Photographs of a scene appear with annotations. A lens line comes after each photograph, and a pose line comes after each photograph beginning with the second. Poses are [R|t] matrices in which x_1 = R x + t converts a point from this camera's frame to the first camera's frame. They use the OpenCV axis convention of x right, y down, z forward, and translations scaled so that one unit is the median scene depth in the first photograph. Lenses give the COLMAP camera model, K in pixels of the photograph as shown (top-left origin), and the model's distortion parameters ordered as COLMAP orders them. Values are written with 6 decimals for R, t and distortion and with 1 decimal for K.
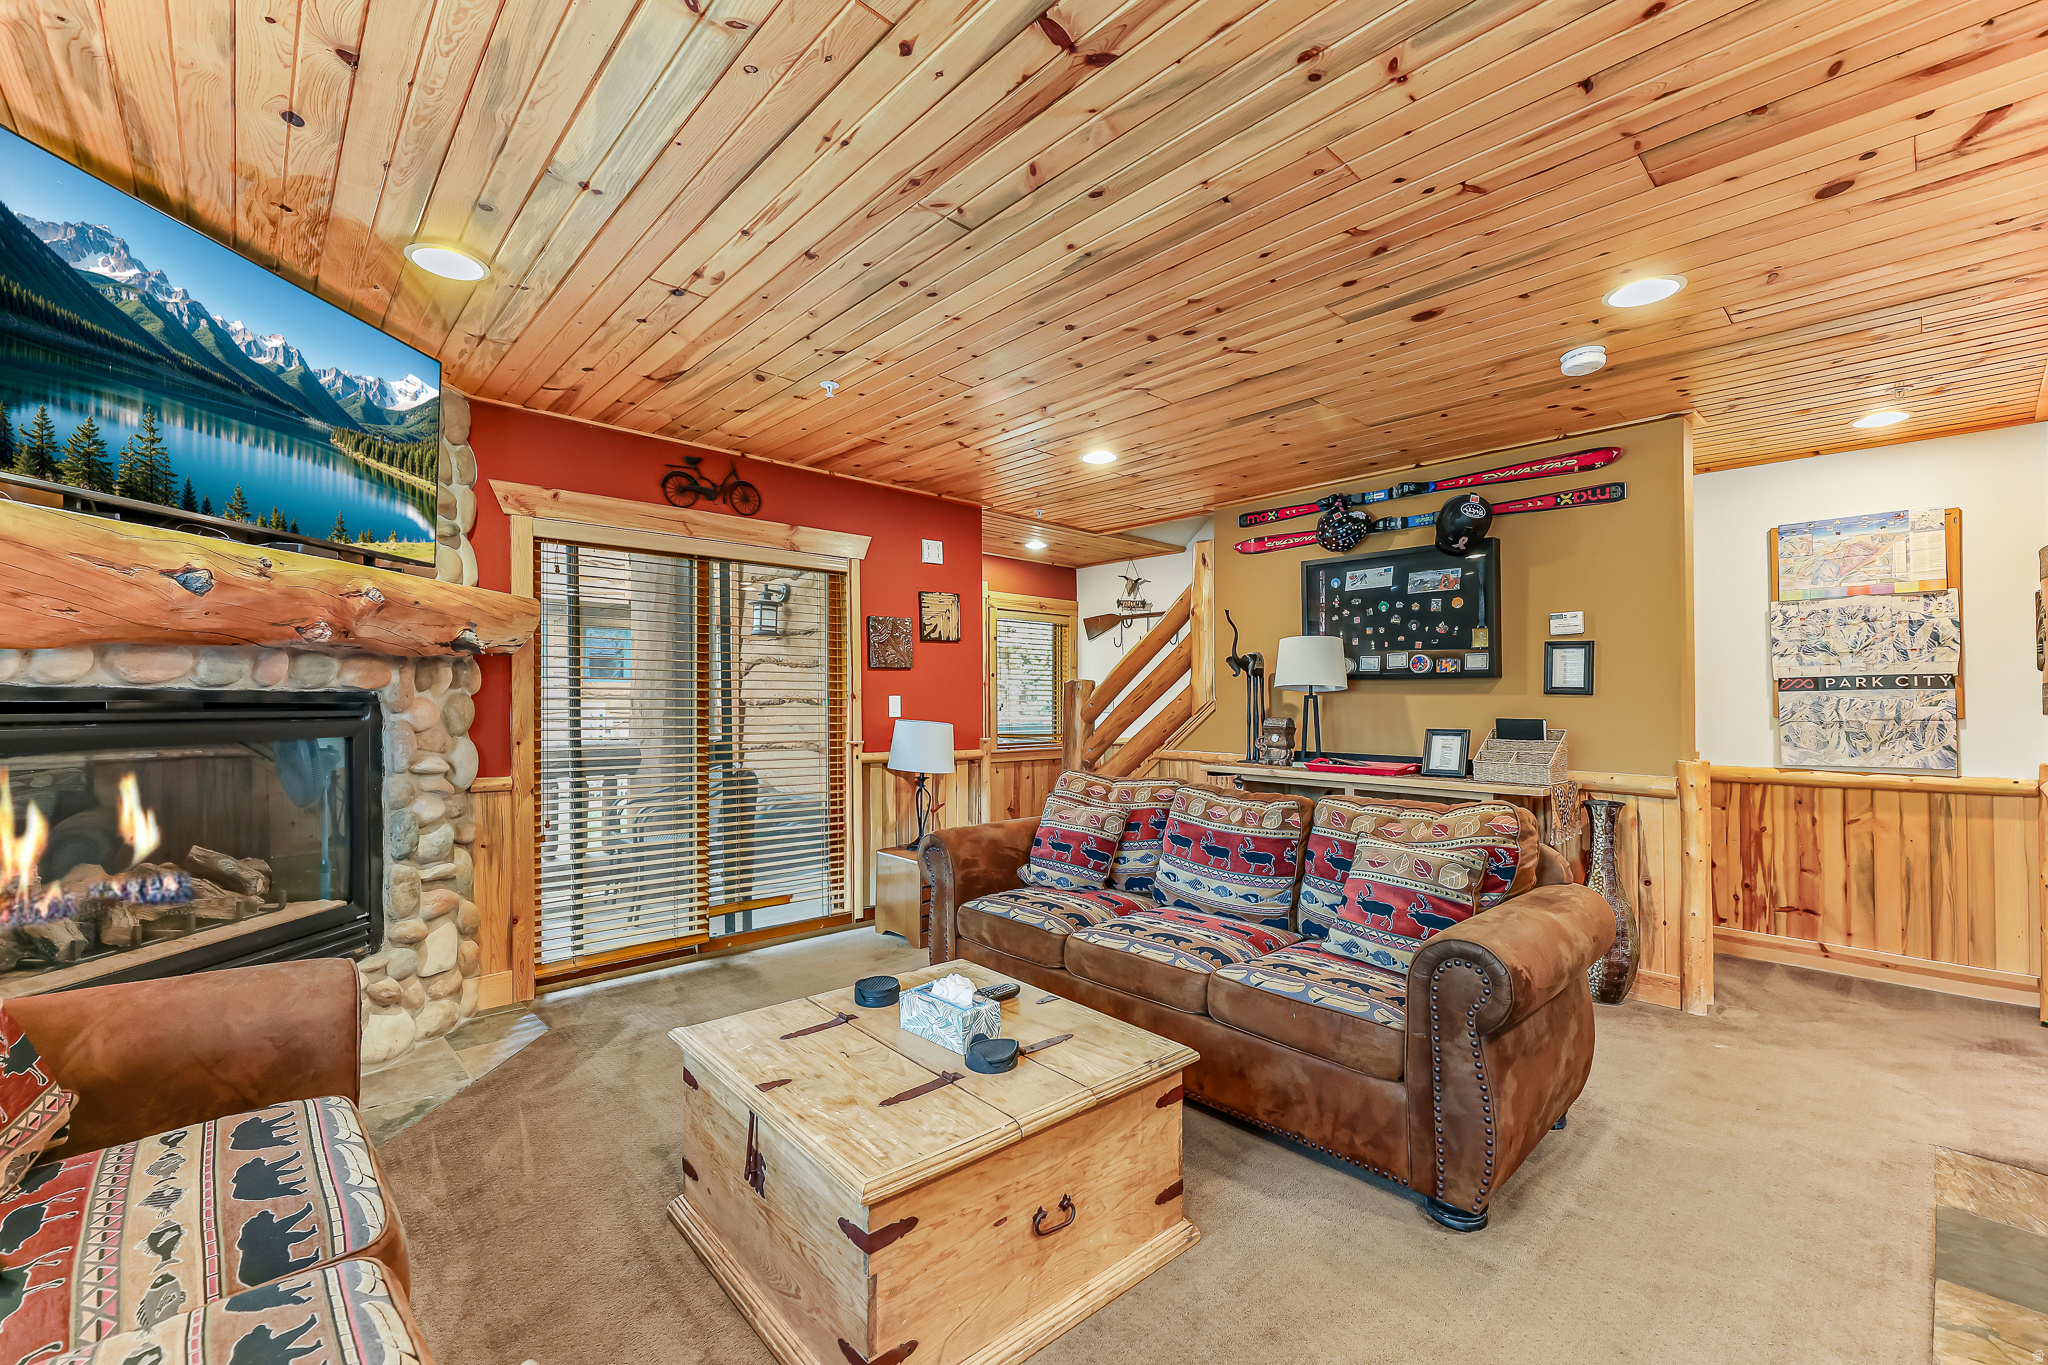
lens RADIAL K [[852.1, 0, 1014.9], [0, 852.1, 694.9], [0, 0, 1]] dist [-0.001166, -0.000602]
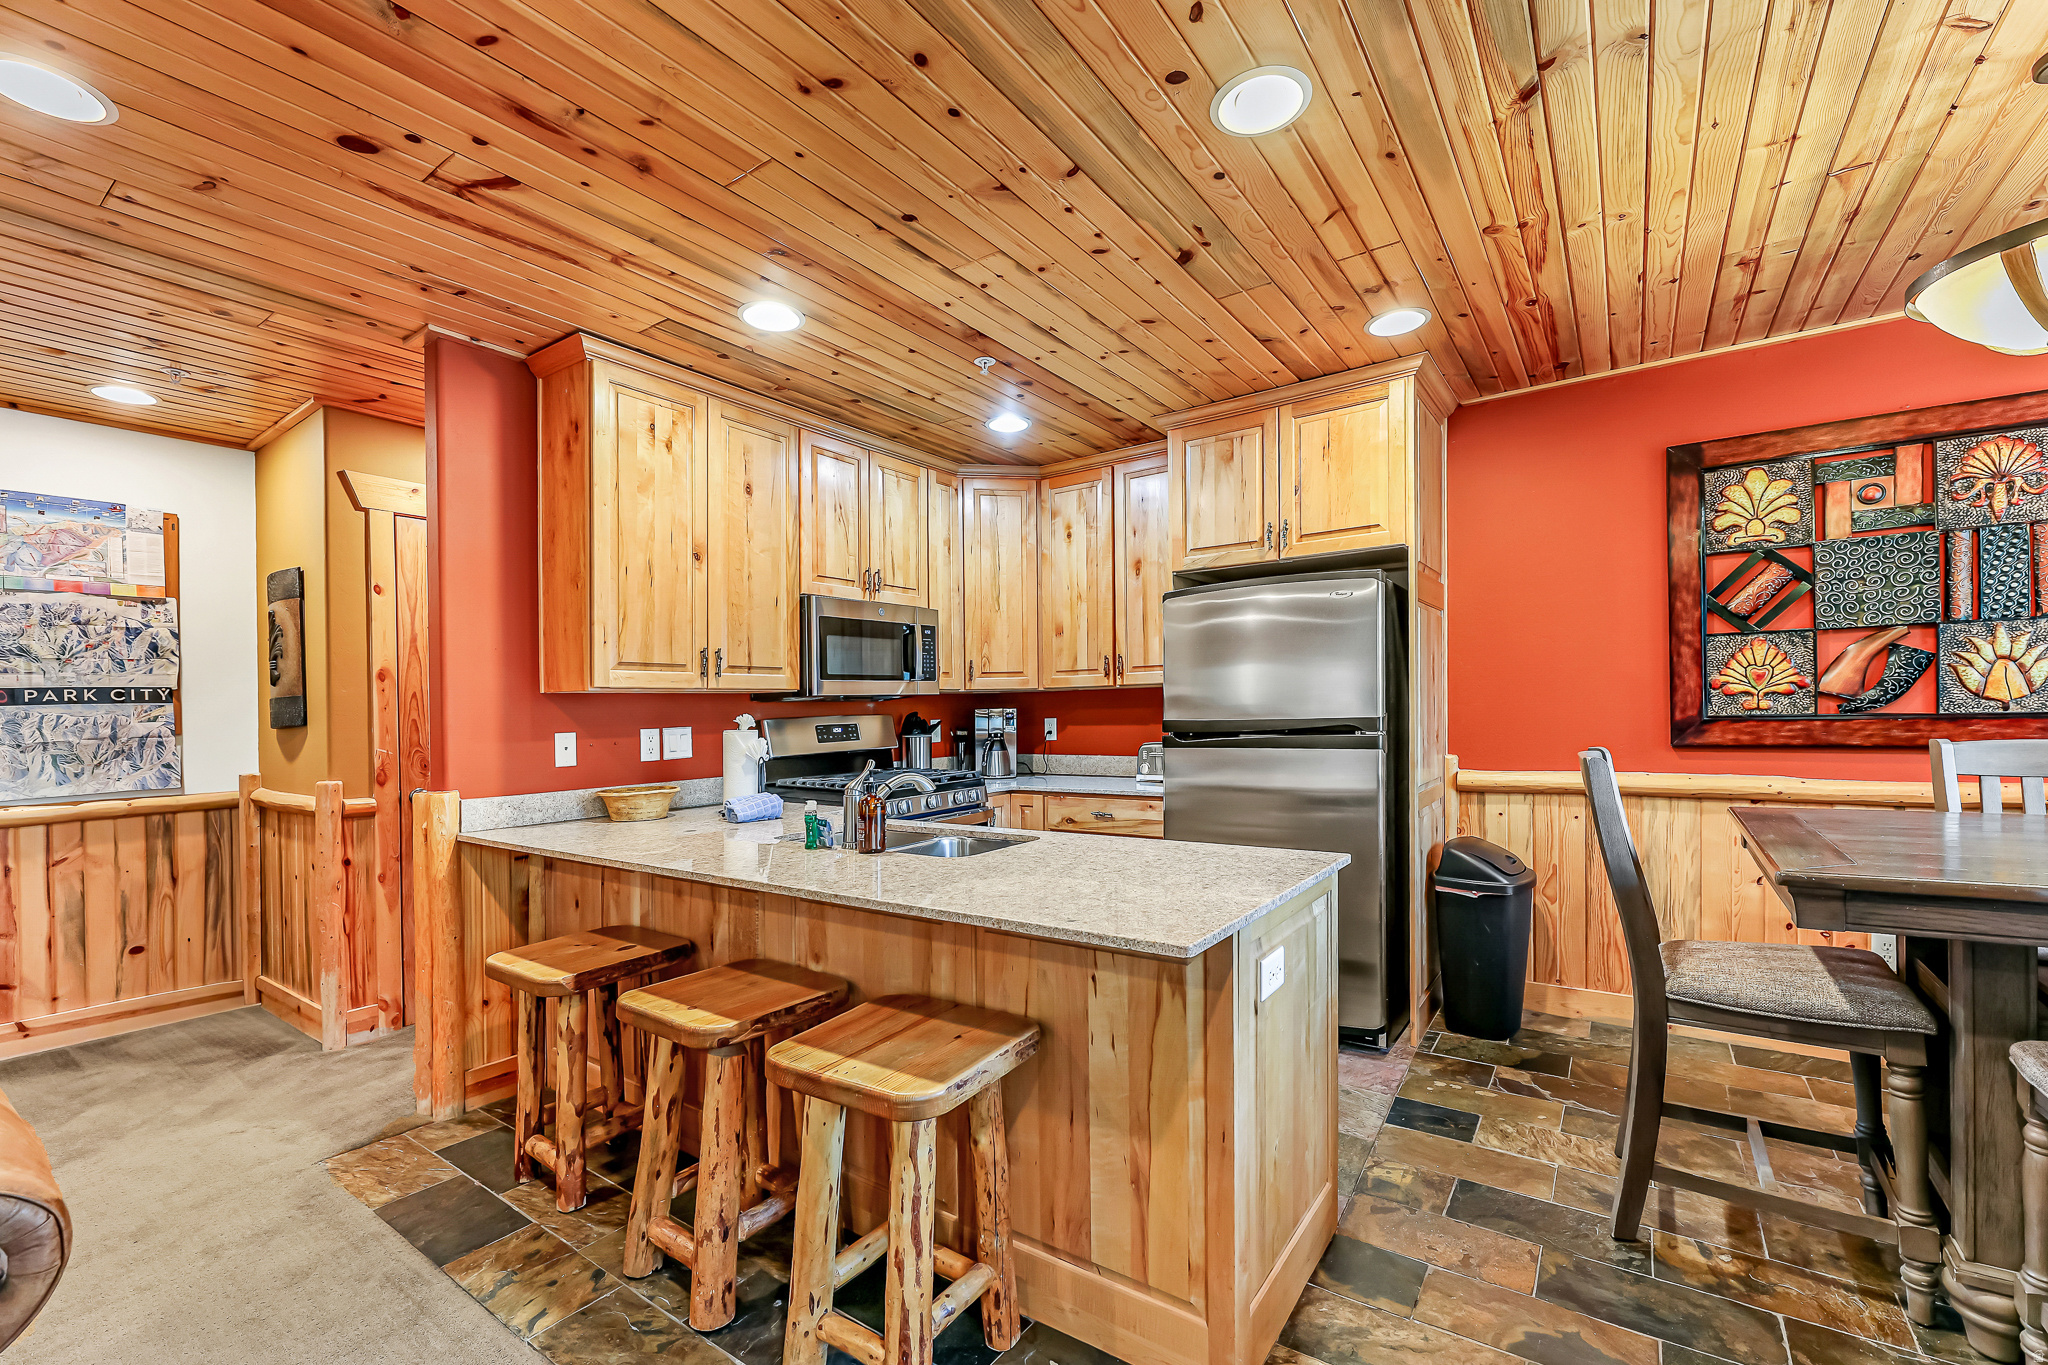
lens RADIAL K [[852.1, 0, 1014.9], [0, 852.1, 694.9], [0, 0, 1]] dist [-0.001166, -0.000602]
pose [[-0.214978, 0.011954, 0.976546, -0.030887], [0.008633, 0.999909, -0.010340, 0.001610], [-0.976581, 0.006208, -0.215061, 0.276674]]
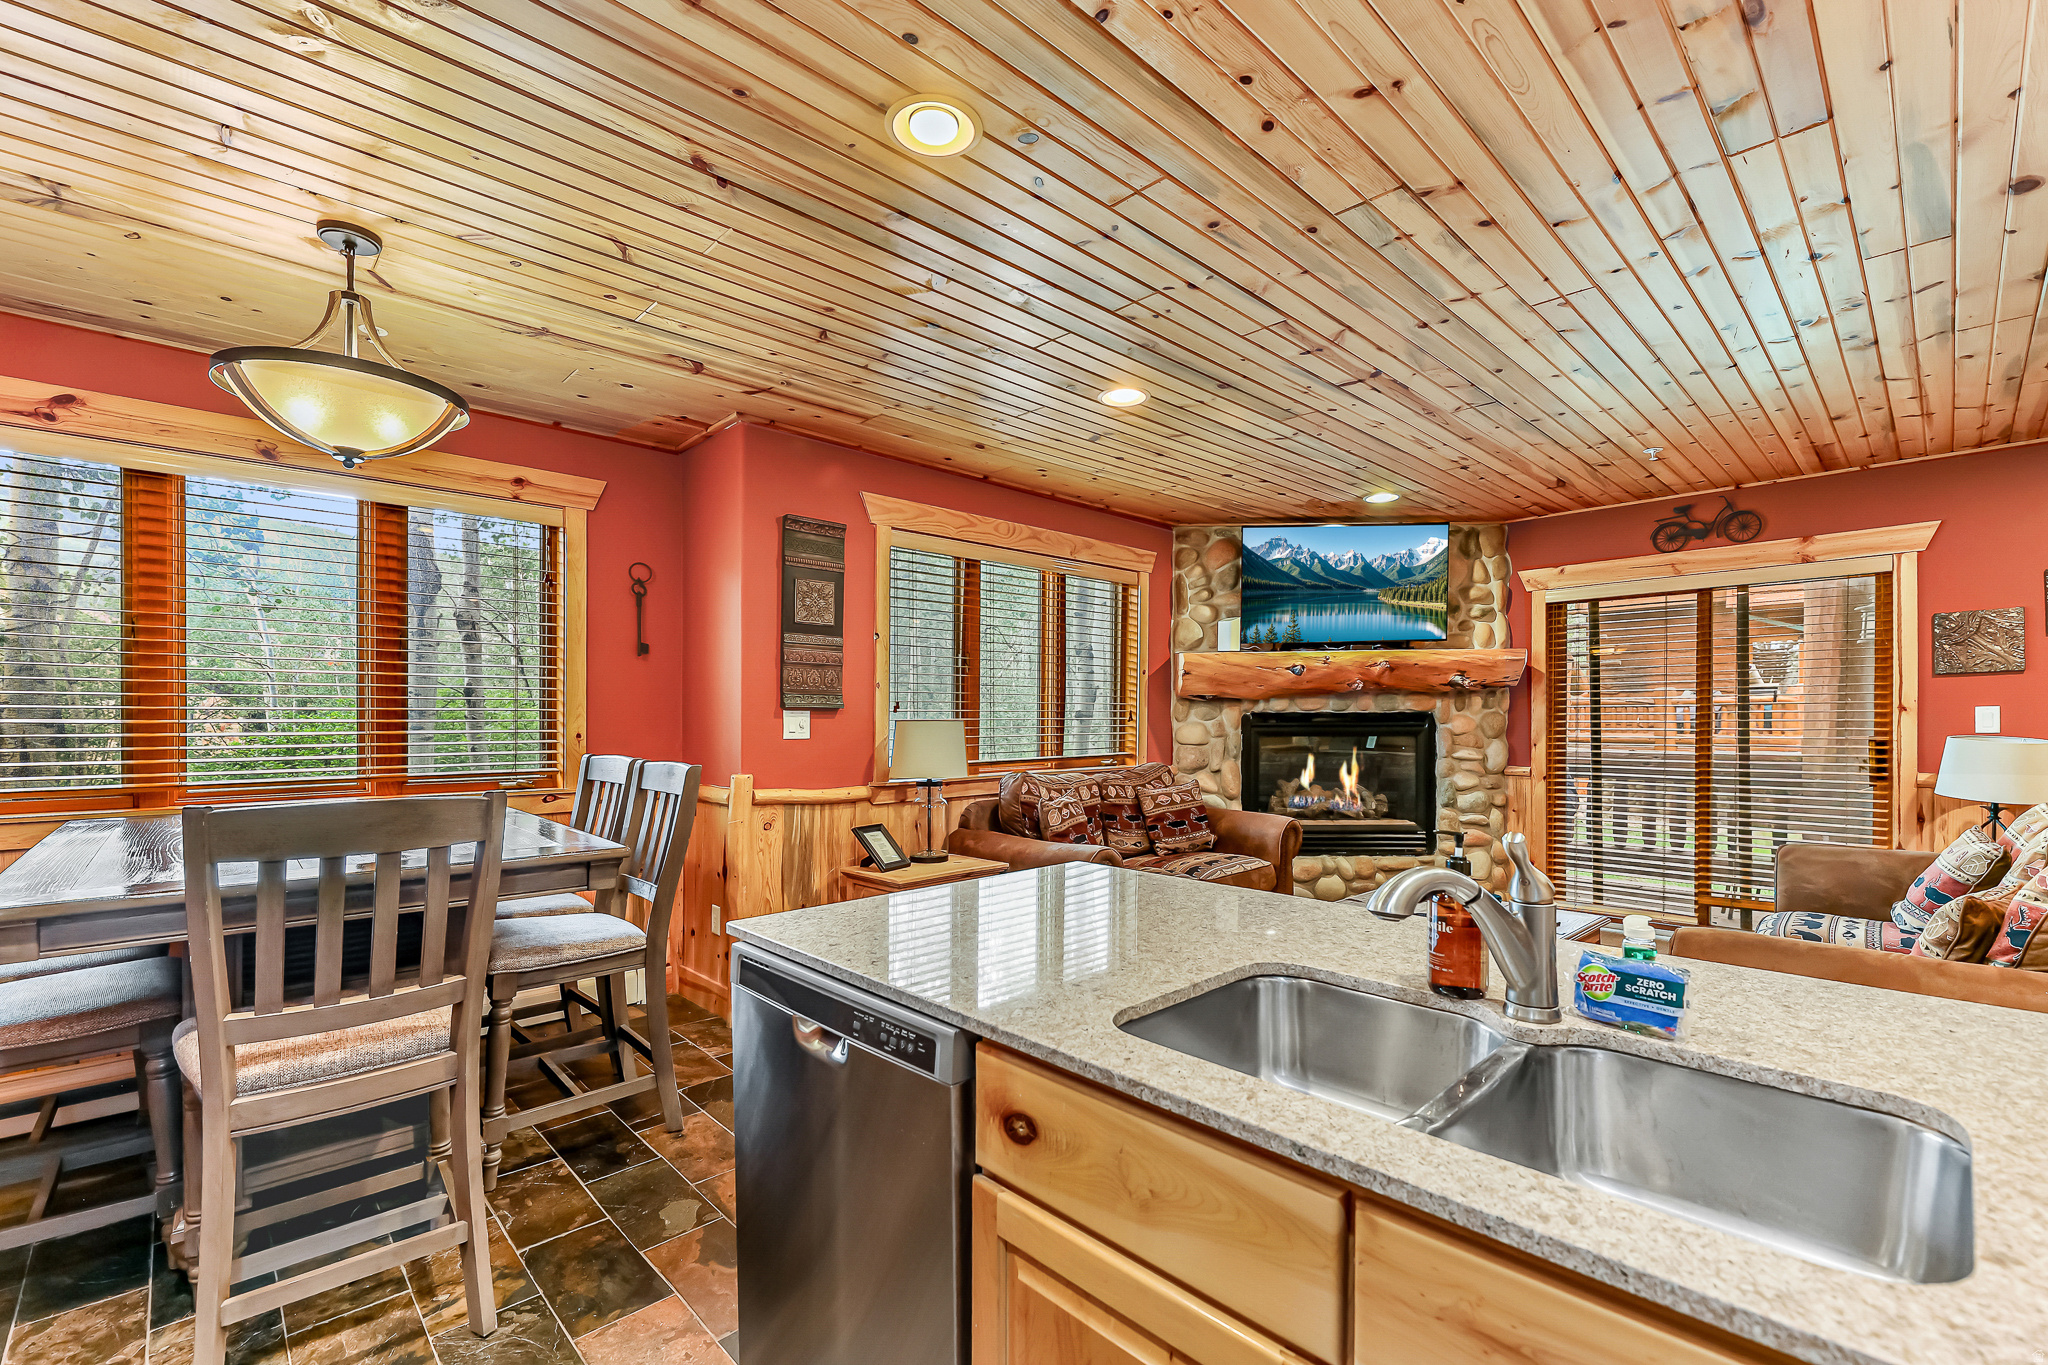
lens RADIAL K [[936.6, 0, 1041.3], [0, 936.6, 738.7], [0, 0, 1]] dist [-0.000041, -0.000185]
pose [[0.019276, 0.016983, -0.999670, 0.884539], [0.012284, 0.999776, 0.017221, 0.006317], [0.999739, -0.012612, 0.019063, 0.091097]]
